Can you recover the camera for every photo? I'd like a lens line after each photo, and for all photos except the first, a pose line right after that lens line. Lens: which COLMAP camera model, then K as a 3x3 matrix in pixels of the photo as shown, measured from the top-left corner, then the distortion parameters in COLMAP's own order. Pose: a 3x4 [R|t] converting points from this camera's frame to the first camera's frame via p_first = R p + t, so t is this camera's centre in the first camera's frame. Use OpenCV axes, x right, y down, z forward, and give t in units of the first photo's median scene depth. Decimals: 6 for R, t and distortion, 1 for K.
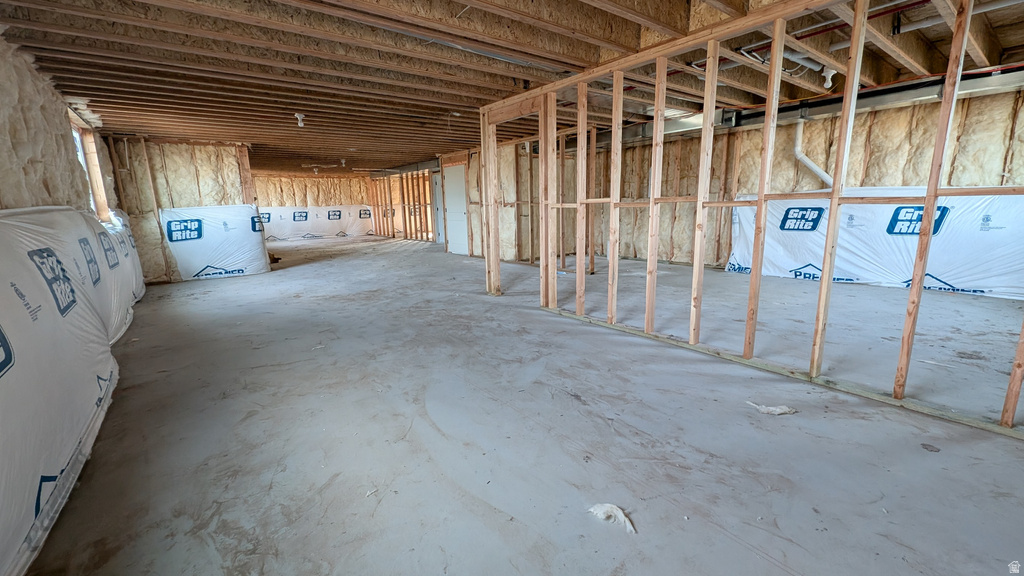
lens RADIAL K [[415.0, 0, 515.8], [0, 415.0, 285.3], [0, 0, 1]] dist [-0.003225, -0.000185]
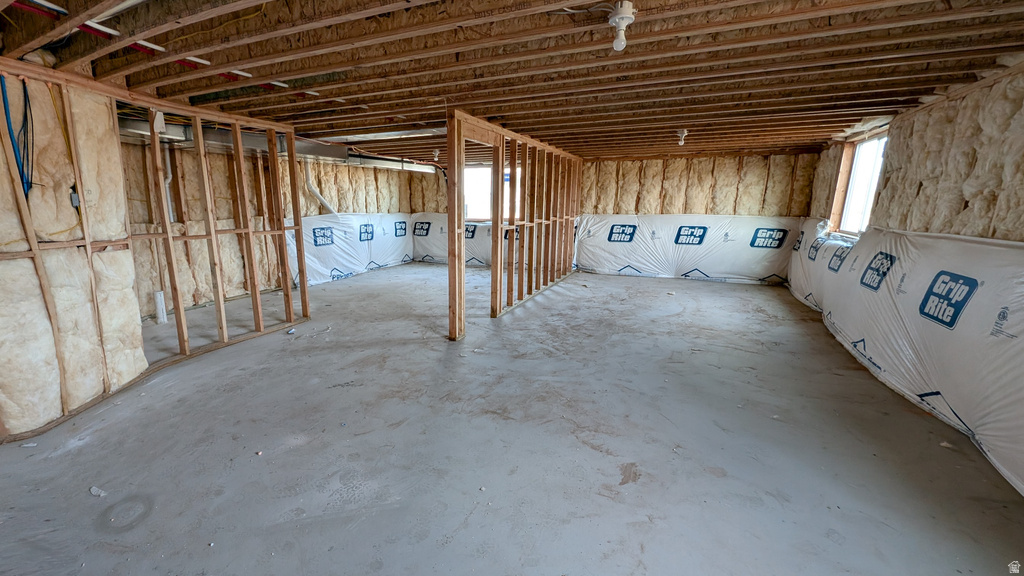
lens RADIAL K [[415.0, 0, 508.3], [0, 415.0, 291.8], [0, 0, 1]] dist [-0.003225, -0.000185]
pose [[-0.453045, -0.156882, 0.877575, -1.087143], [0.189947, 0.944803, 0.266960, -0.353260], [-0.871017, 0.287638, -0.398239, 1.672850]]
